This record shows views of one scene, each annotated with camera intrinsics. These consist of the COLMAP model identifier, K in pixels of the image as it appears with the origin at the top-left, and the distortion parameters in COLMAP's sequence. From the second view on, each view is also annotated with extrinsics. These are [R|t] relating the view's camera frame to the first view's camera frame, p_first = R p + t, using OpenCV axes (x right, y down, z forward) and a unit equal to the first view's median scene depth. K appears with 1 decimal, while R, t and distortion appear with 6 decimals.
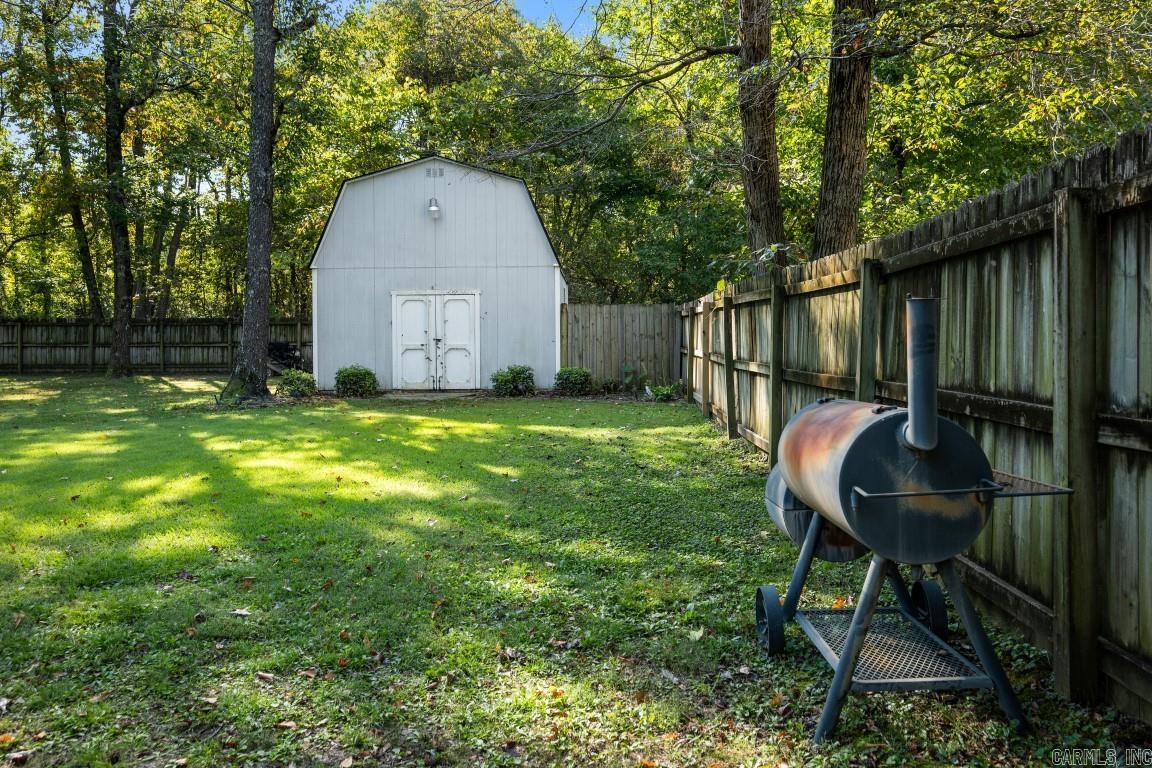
lens RADIAL K [[857.7, 0, 576.0], [0, 857.7, 384.0], [0, 0, 1]] dist [0.001914, 0.000684]
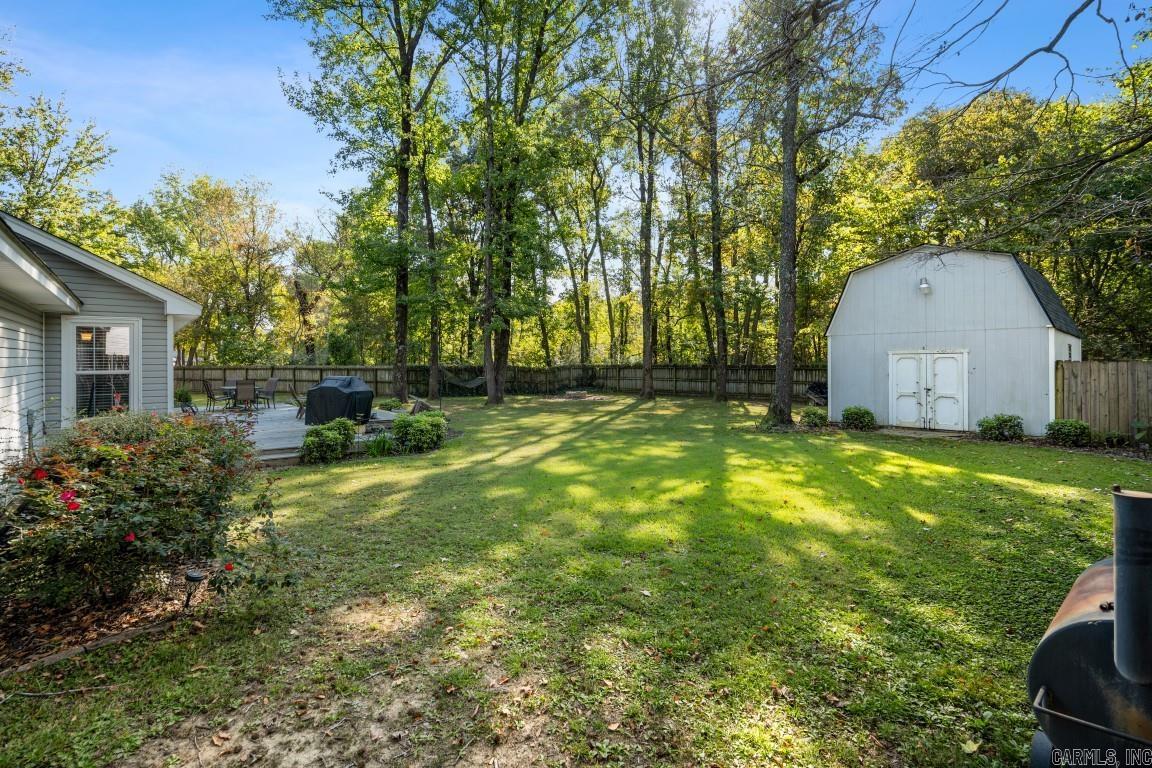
lens RADIAL K [[575.3, 0, 576.0], [0, 575.3, 384.0], [0, 0, 1]] dist [-0.007363, 0.000193]
pose [[0.676429, 0.032641, -0.735784, 0.109416], [-0.039897, 0.999175, 0.007647, -0.046408], [0.735427, 0.024183, 0.677173, 0.059739]]
